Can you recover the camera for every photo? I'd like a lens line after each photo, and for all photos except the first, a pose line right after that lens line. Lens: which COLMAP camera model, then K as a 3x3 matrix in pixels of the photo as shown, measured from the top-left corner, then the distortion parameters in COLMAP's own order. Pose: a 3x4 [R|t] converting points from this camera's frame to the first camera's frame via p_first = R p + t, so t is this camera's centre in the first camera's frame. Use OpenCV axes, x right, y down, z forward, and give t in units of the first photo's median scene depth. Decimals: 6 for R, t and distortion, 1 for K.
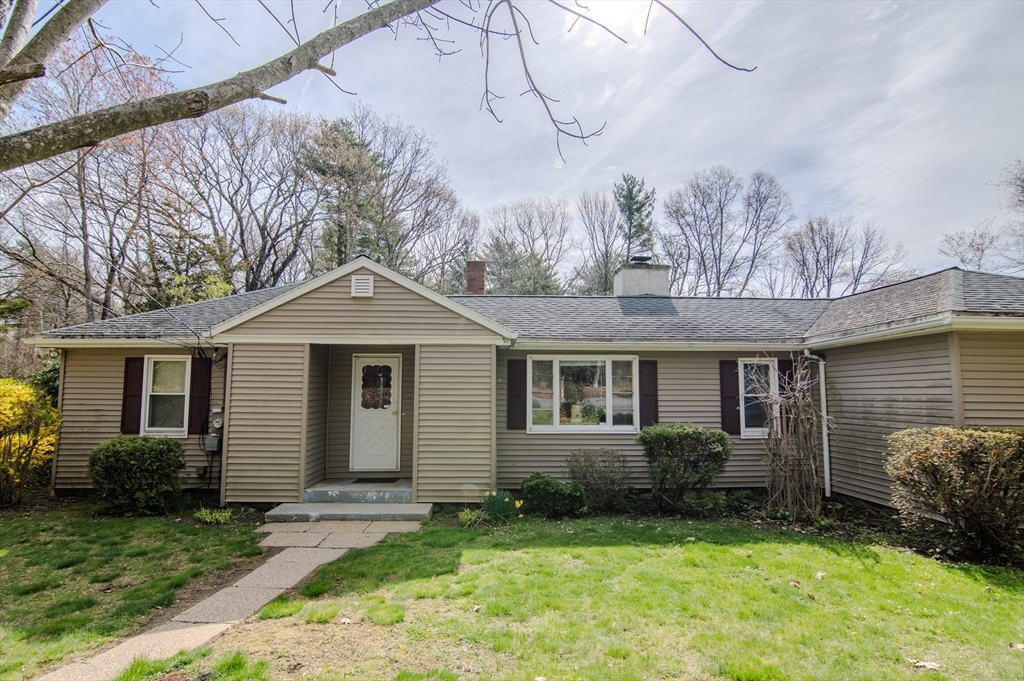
lens RADIAL K [[498.4, 0, 509.6], [0, 498.4, 337.8], [0, 0, 1]] dist [-0.024149, 0.004543]
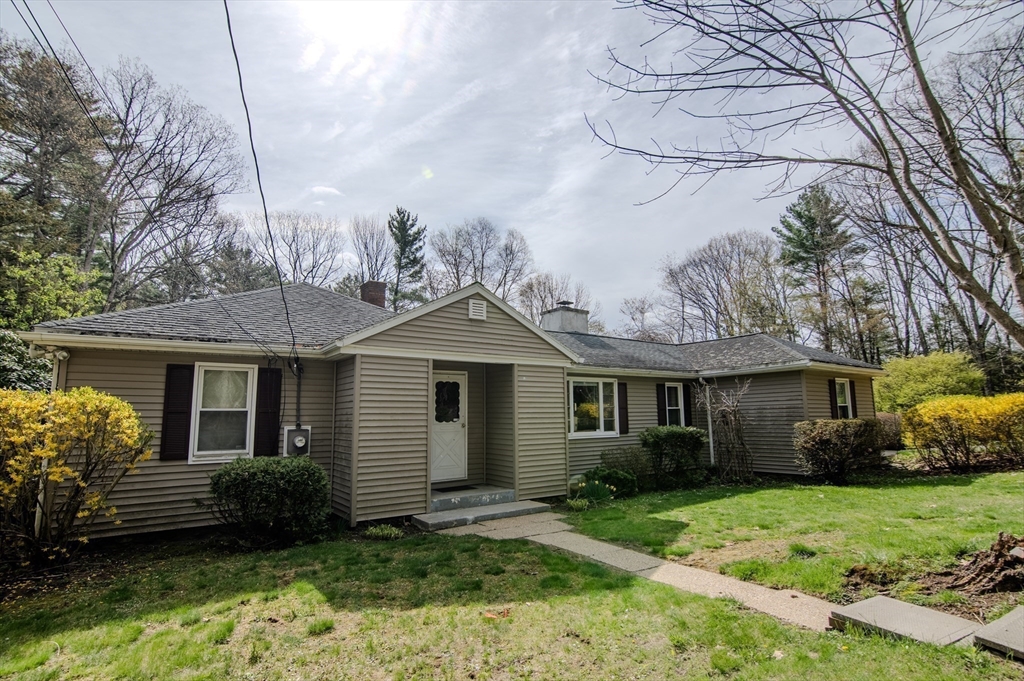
lens RADIAL K [[498.4, 0, 506.5], [0, 498.4, 335.5], [0, 0, 1]] dist [-0.024149, 0.004543]
pose [[0.832577, 0.074252, 0.548910, -0.765812], [-0.043719, 0.996692, -0.068513, 0.024612], [-0.552182, 0.033044, 0.833069, 0.030293]]
